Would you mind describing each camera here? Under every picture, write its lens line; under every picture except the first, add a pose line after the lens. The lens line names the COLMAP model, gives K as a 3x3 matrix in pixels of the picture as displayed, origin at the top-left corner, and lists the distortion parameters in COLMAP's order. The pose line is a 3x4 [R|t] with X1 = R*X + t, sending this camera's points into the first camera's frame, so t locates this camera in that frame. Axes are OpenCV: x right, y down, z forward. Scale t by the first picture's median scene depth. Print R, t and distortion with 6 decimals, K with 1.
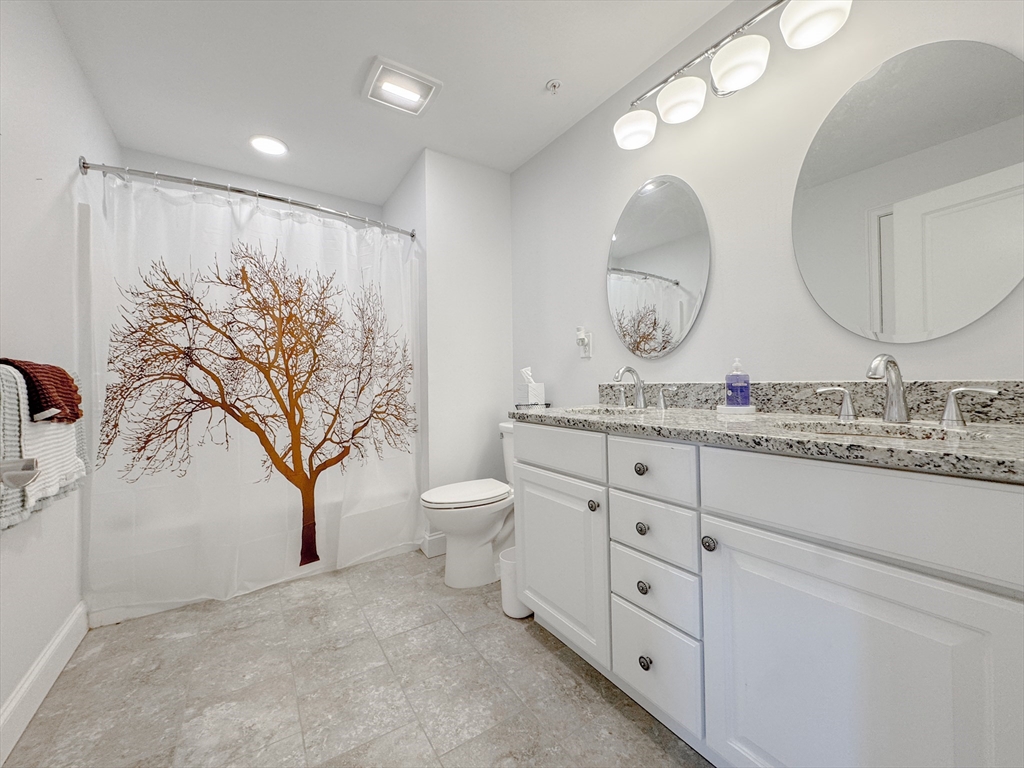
lens RADIAL K [[413.3, 0, 518.0], [0, 413.3, 382.3], [0, 0, 1]] dist [0.000193, -0.000153]
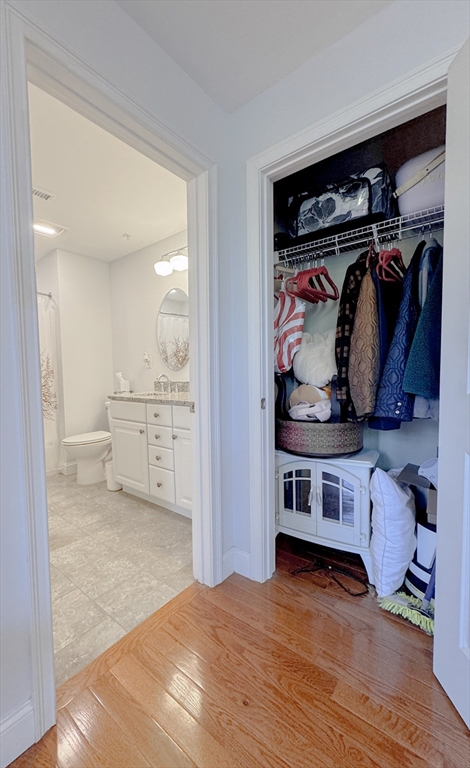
lens RADIAL K [[312.3, 0, 217.3], [0, 312.3, 388.3], [0, 0, 1]] dist [-0.001337, -0.000018]
pose [[0.961962, -0.022398, 0.272263, 0.073471], [0.008565, 0.998616, 0.051892, -0.039433], [-0.273049, -0.047586, 0.960823, -0.610922]]
